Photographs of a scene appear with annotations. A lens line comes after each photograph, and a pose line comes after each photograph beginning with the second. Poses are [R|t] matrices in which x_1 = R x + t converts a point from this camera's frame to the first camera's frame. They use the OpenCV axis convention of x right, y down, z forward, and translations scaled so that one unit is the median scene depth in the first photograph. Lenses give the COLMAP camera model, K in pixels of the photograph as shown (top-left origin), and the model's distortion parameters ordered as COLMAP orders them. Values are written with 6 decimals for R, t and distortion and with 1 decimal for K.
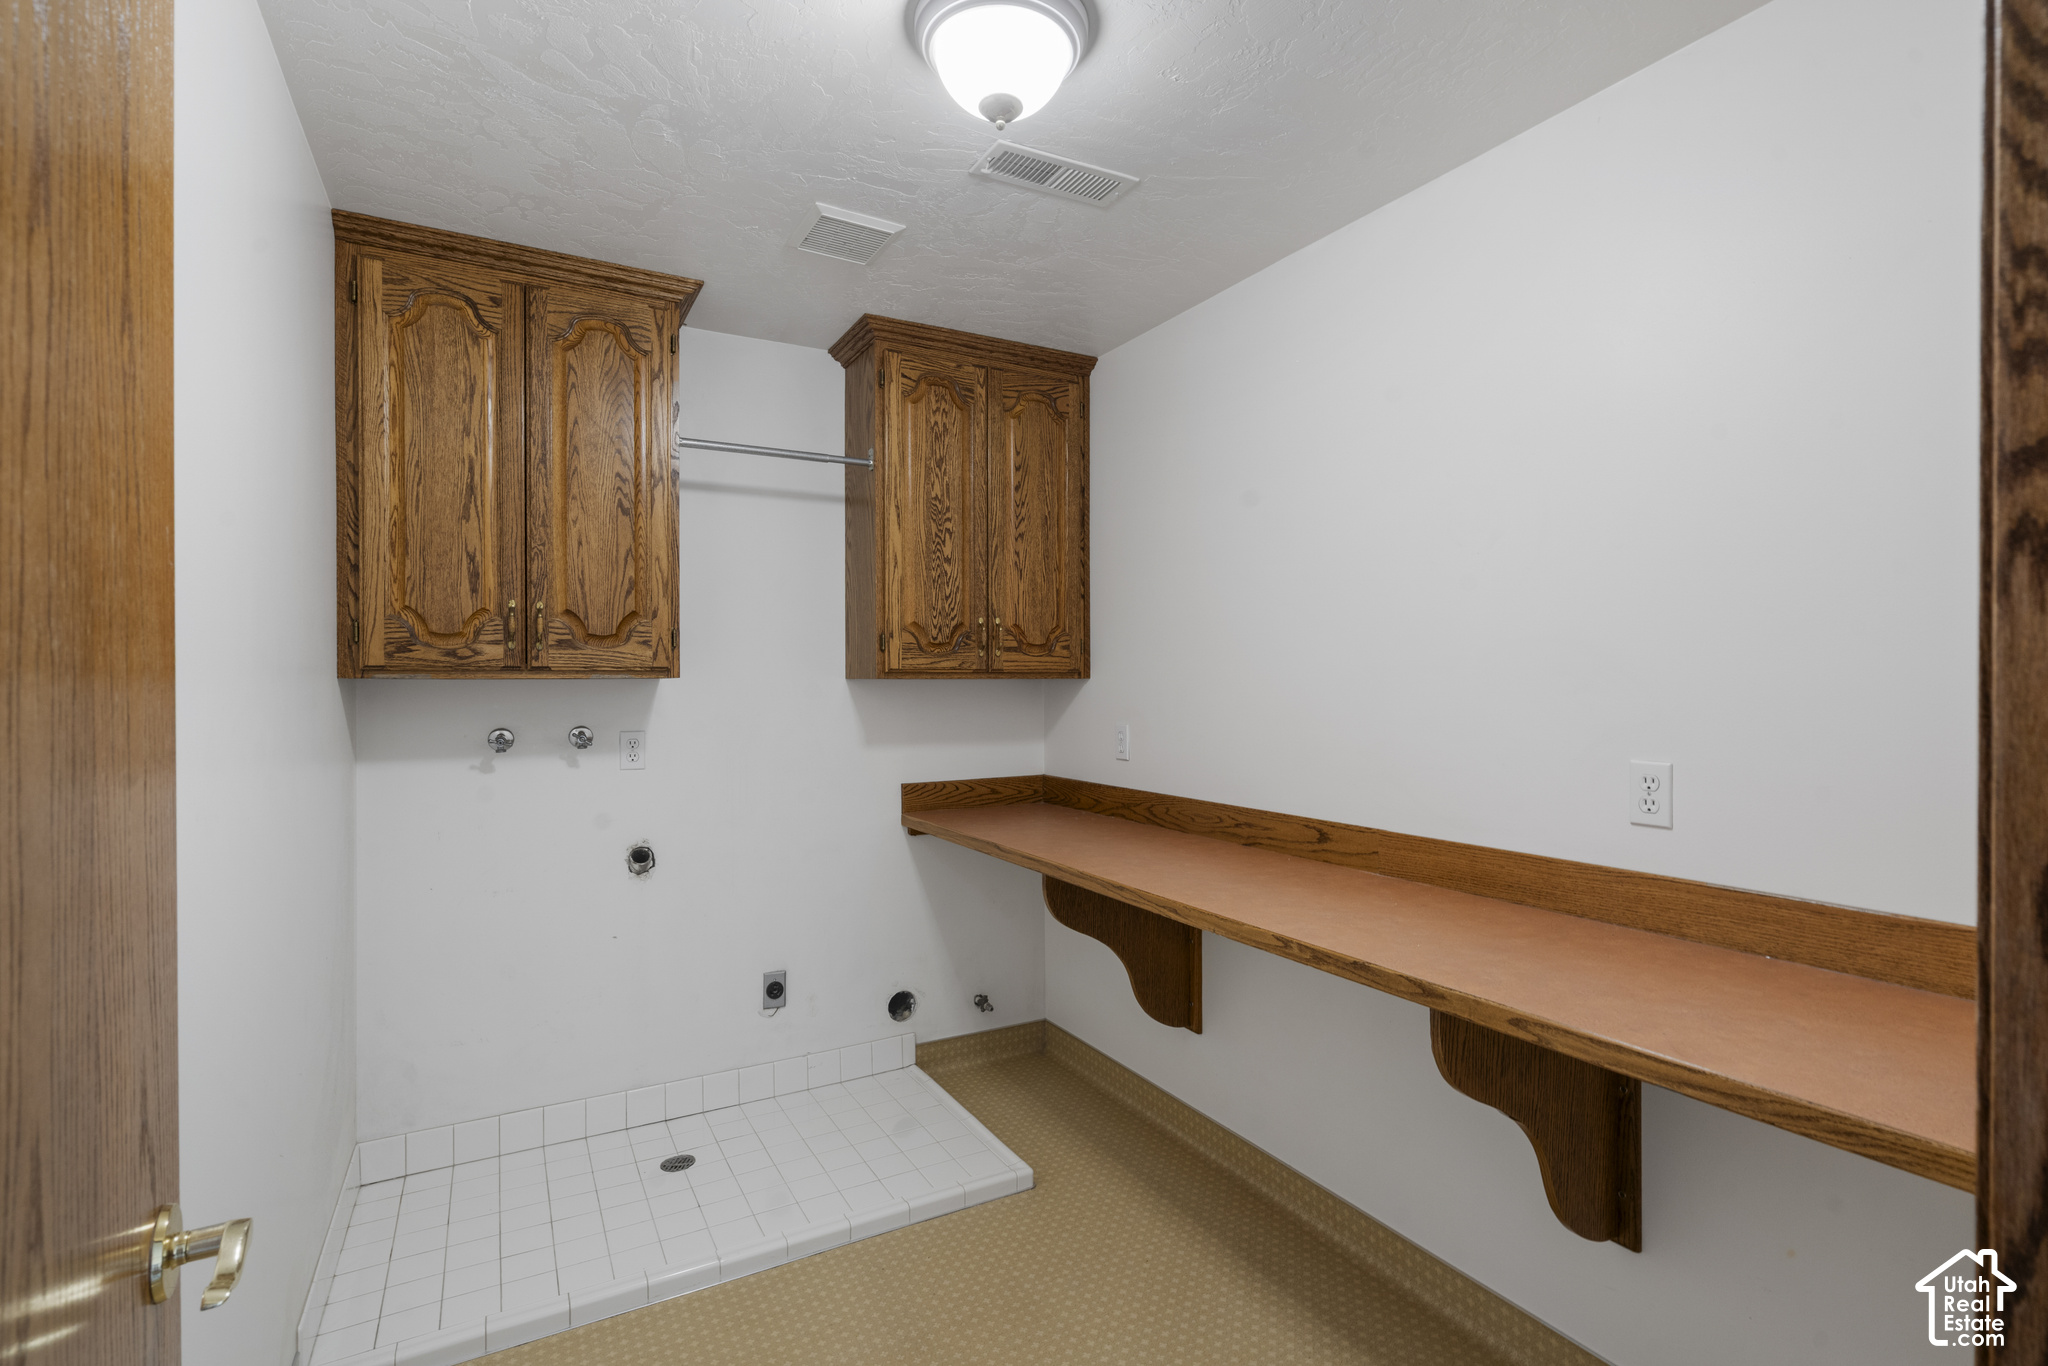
lens RADIAL K [[932.1, 0, 1023.6], [0, 932.1, 685.5], [0, 0, 1]] dist [0.000723, 0.000243]
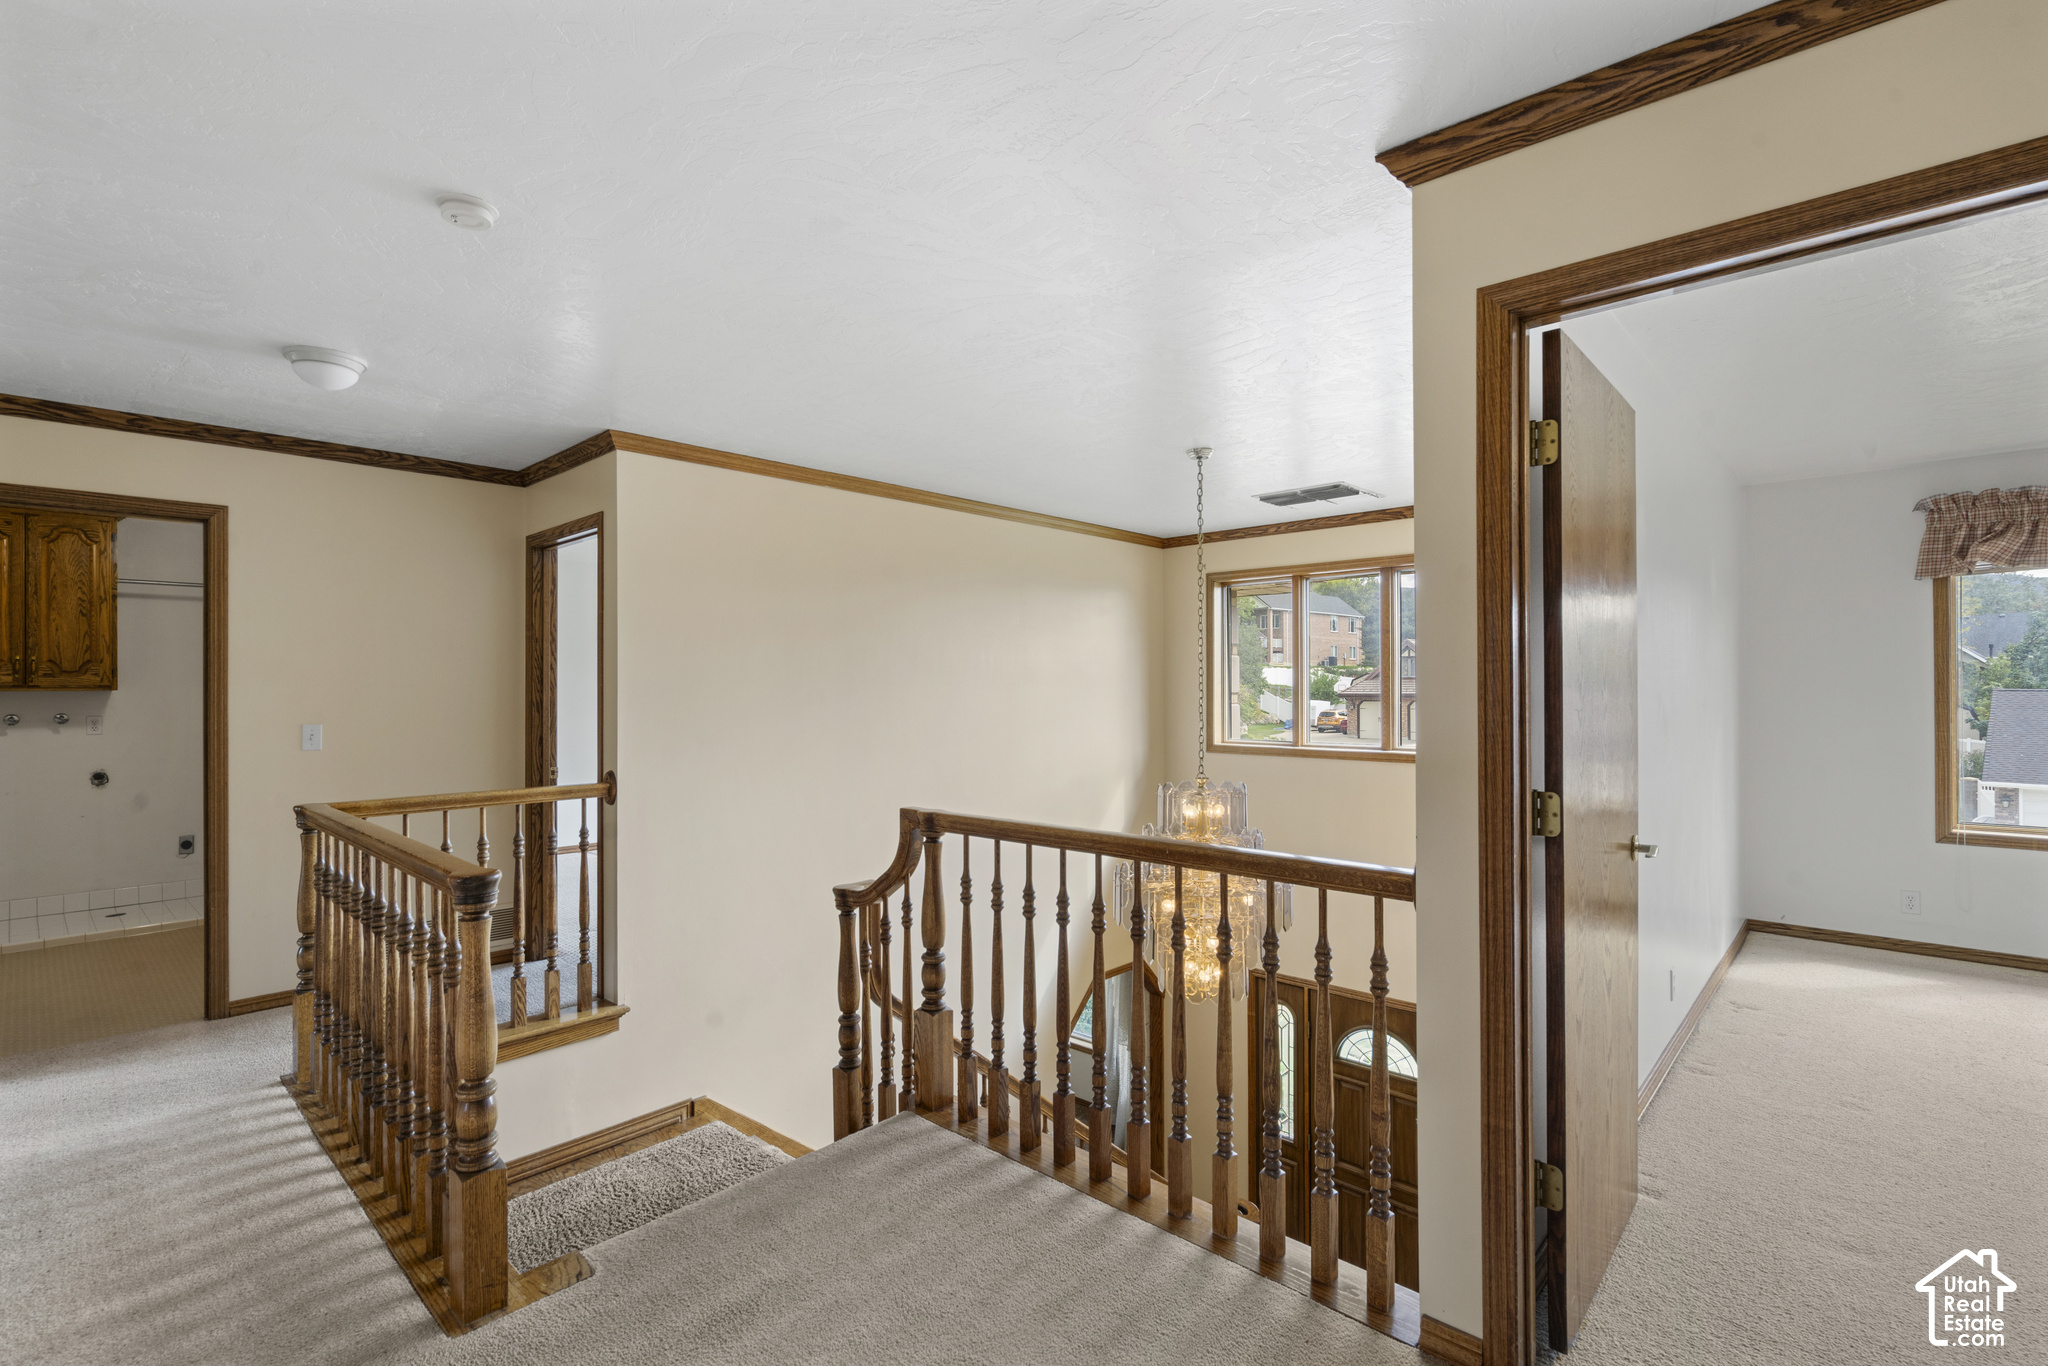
lens RADIAL K [[932.1, 0, 1025.5], [0, 932.1, 685.2], [0, 0, 1]] dist [0.000723, 0.000243]
pose [[0.950368, -0.001902, 0.311124, 1.015533], [0.003842, 0.999977, -0.005625, 0.000928], [-0.311106, 0.006542, 0.950353, -1.812660]]
